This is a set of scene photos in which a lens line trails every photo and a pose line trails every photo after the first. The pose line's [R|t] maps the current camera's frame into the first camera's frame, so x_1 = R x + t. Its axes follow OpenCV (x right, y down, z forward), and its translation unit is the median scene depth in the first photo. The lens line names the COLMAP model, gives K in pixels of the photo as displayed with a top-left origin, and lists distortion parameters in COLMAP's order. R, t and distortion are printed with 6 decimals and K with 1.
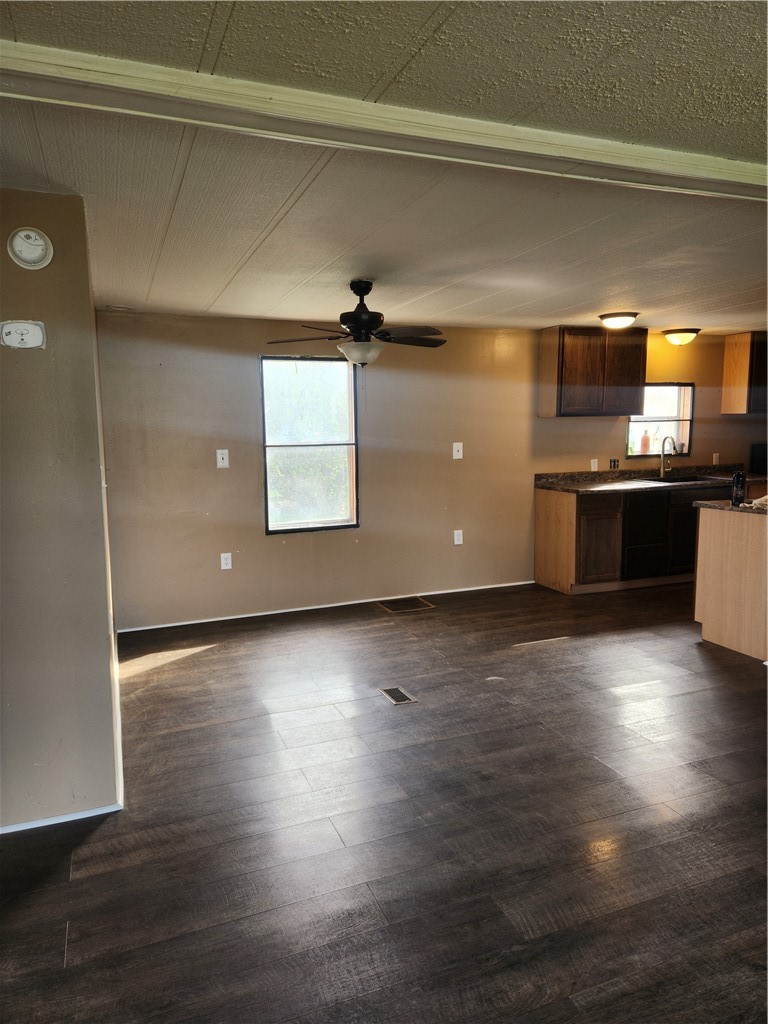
lens RADIAL K [[688.9, 0, 384.0], [0, 688.9, 512.0], [0, 0, 1]] dist [0.065222, -0.000668]
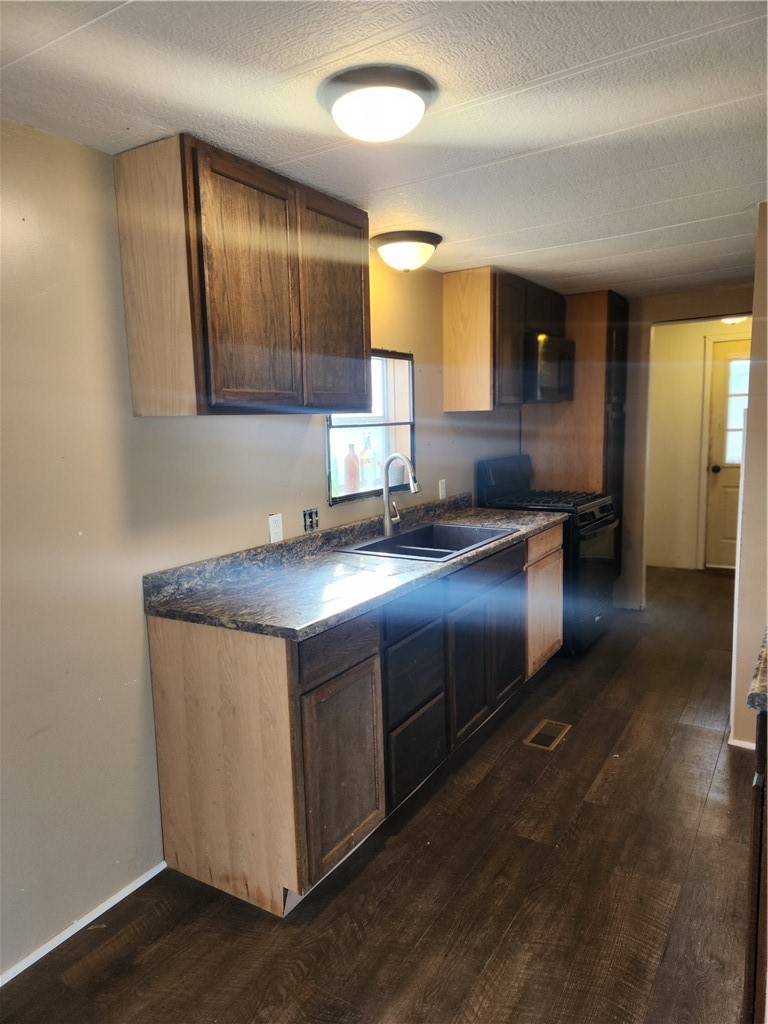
lens RADIAL K [[688.9, 0, 384.0], [0, 688.9, 512.0], [0, 0, 1]] dist [0.065222, -0.000668]
pose [[0.808656, -0.089497, 0.581433, 0.108516], [0.095024, 0.995253, 0.021036, -0.079372], [-0.580556, 0.038240, 0.813322, 0.605383]]
